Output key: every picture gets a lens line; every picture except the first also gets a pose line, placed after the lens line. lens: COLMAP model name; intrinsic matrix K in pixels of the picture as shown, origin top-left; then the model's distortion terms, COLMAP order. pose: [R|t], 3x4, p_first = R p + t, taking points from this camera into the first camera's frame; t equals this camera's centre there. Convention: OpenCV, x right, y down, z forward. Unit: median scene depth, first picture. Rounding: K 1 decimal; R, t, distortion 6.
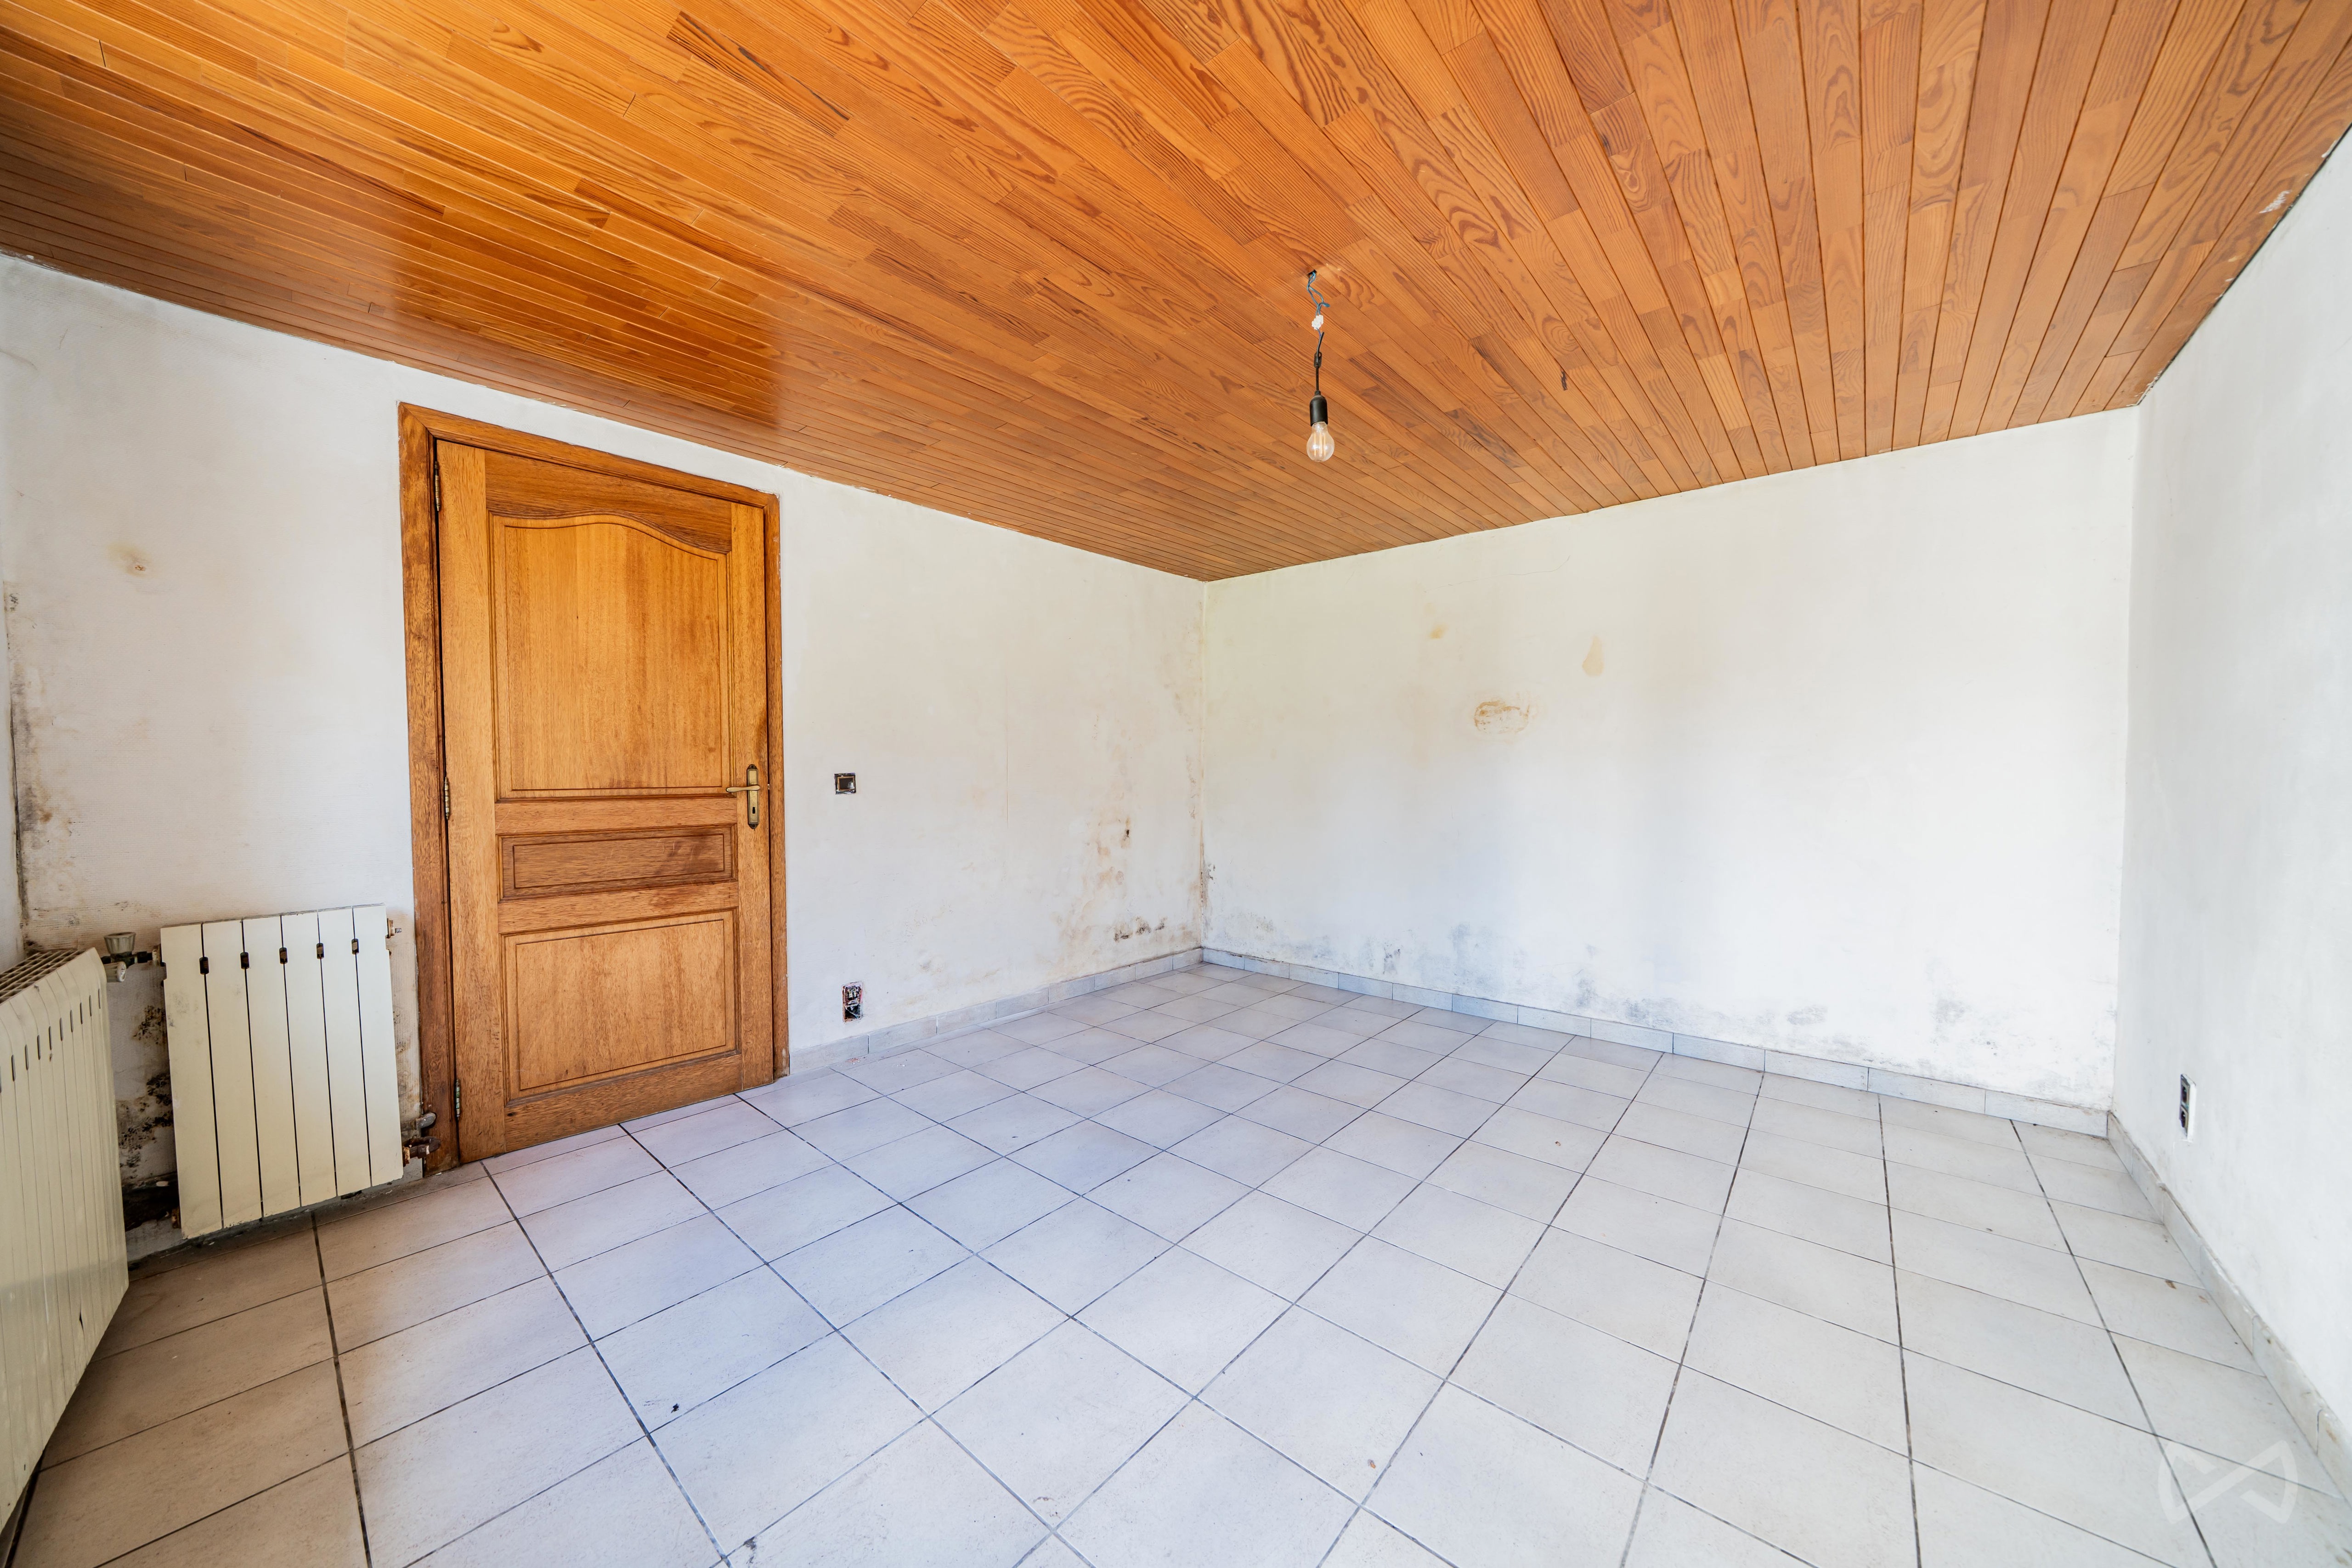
lens RADIAL K [[798.9, 0, 1187.8], [0, 798.9, 793.9], [0, 0, 1]] dist [-0.010489, 0.001100]
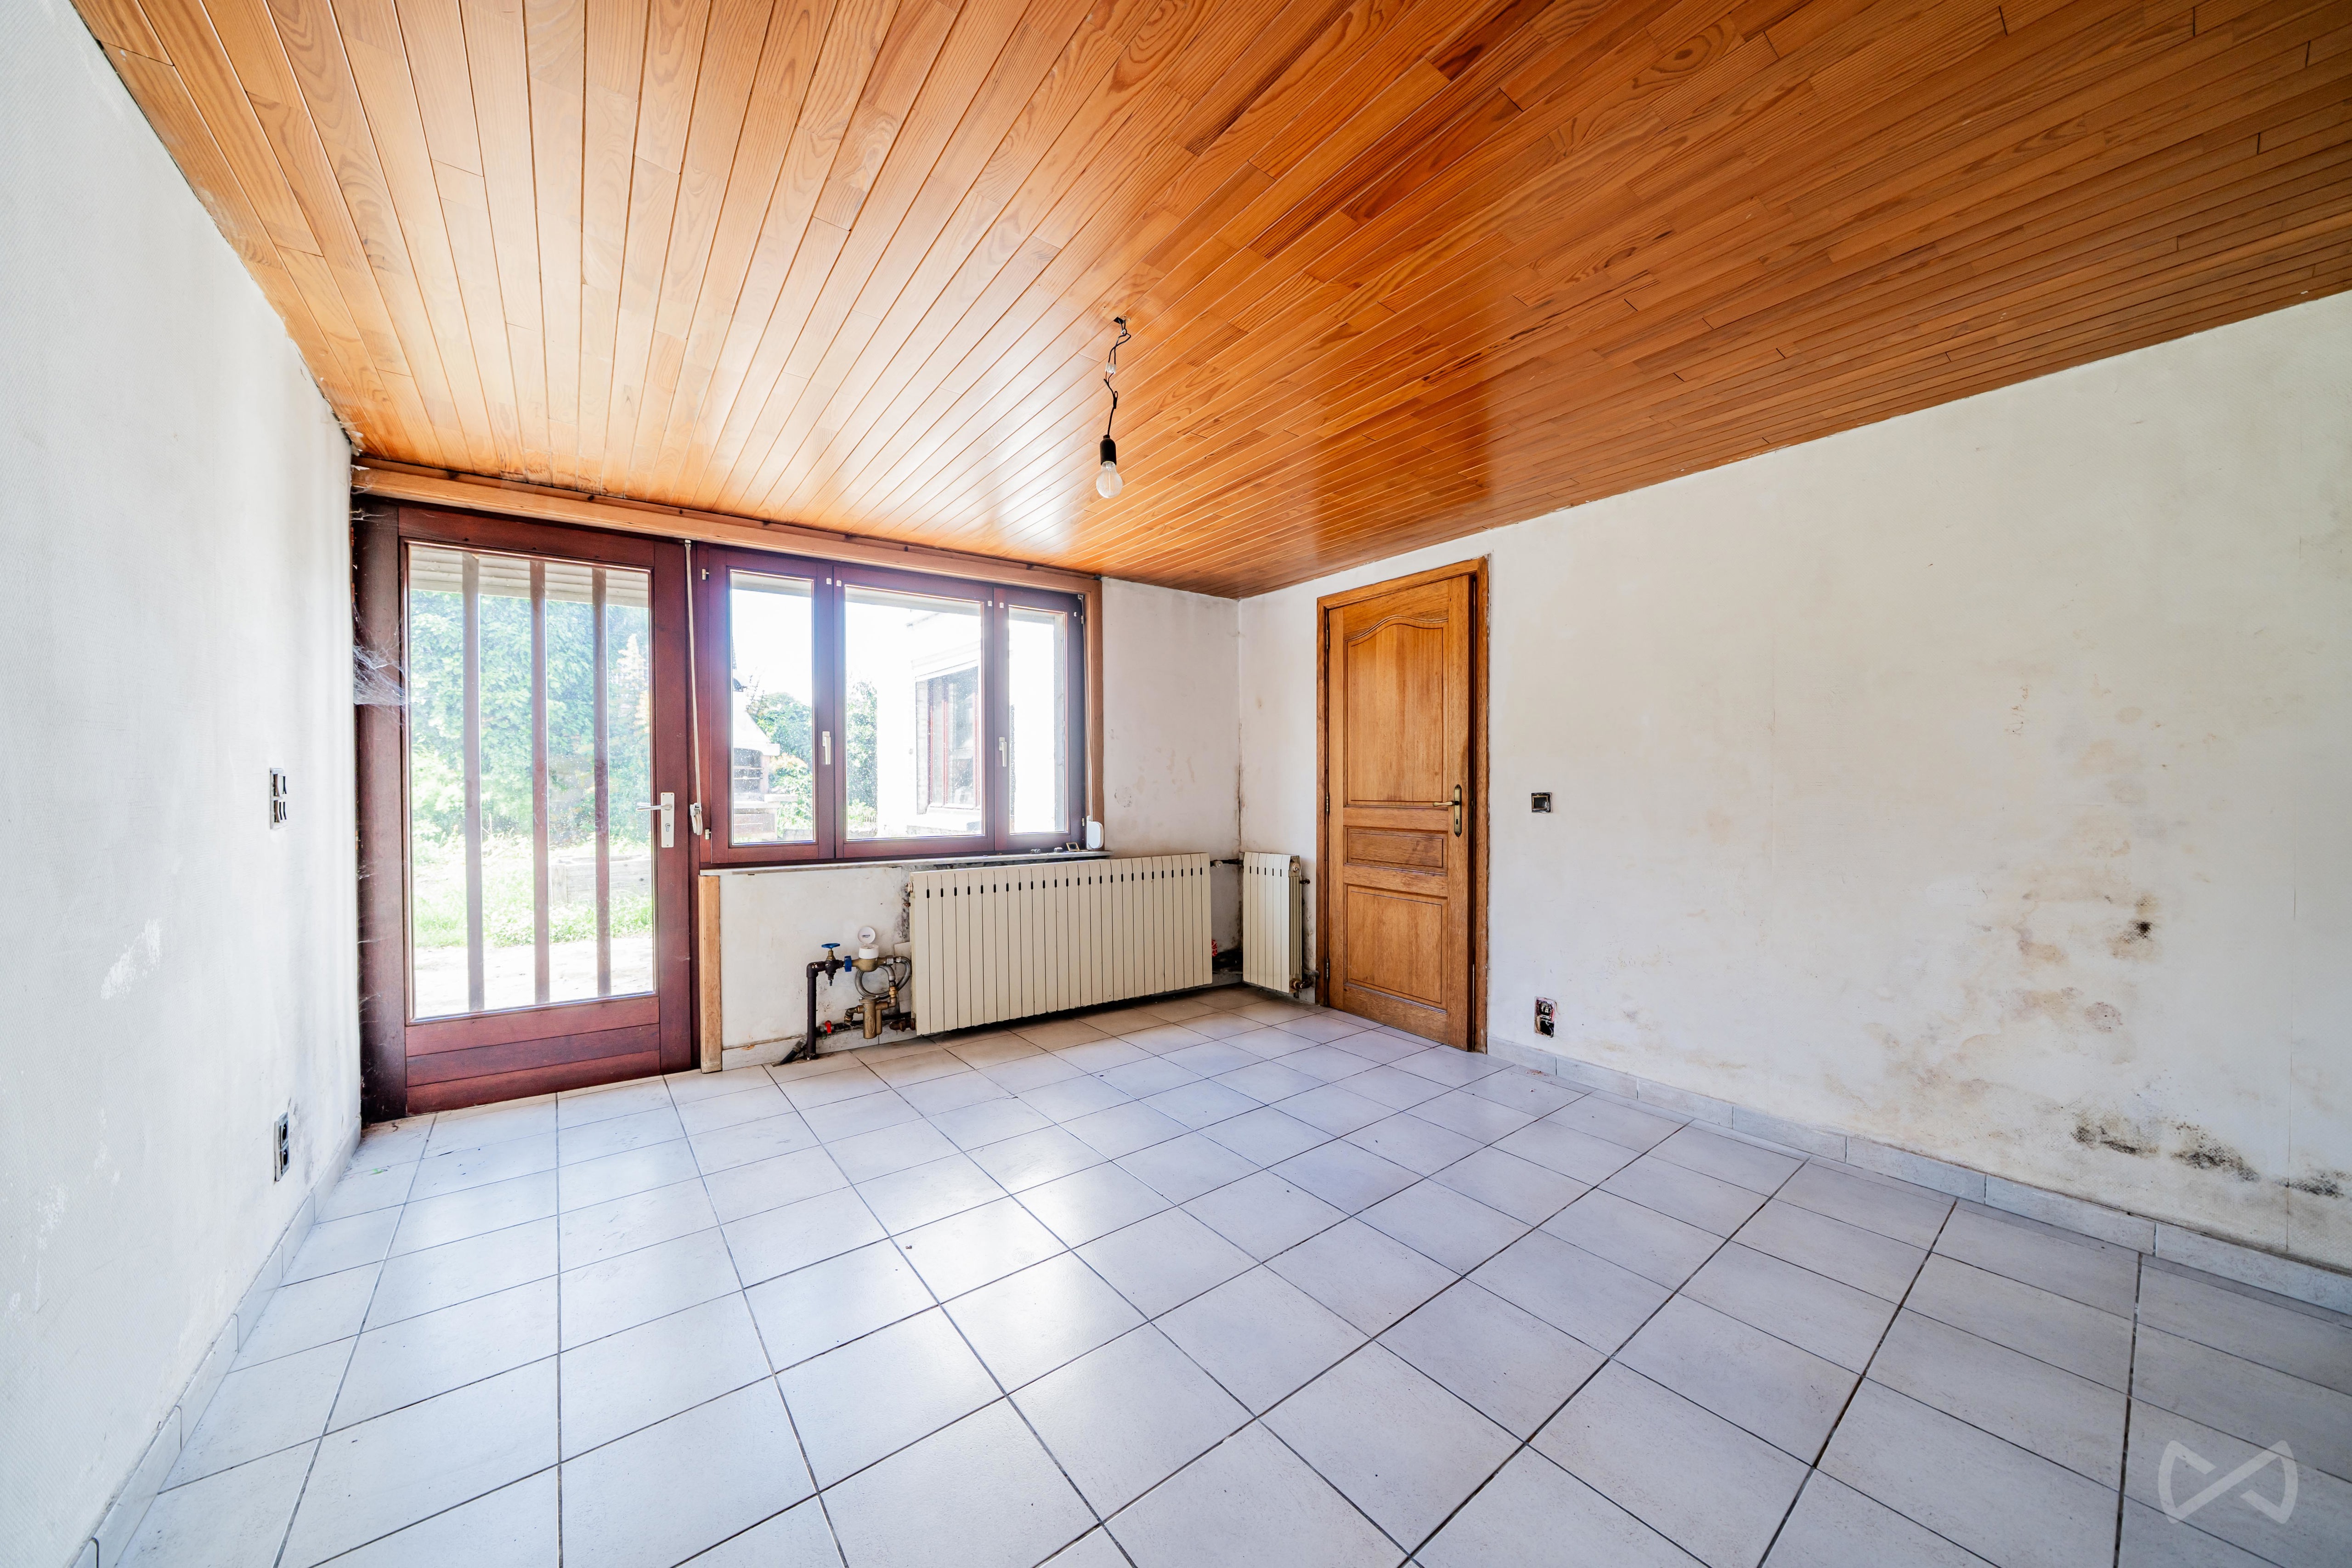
lens RADIAL K [[798.9, 0, 1189.2], [0, 798.9, 791.3], [0, 0, 1]] dist [-0.010489, 0.001100]
pose [[-0.205583, 0.006164, -0.978620, 0.781971], [-0.033381, 0.999354, 0.013307, -0.029883], [0.978070, 0.035403, -0.205245, 0.881785]]
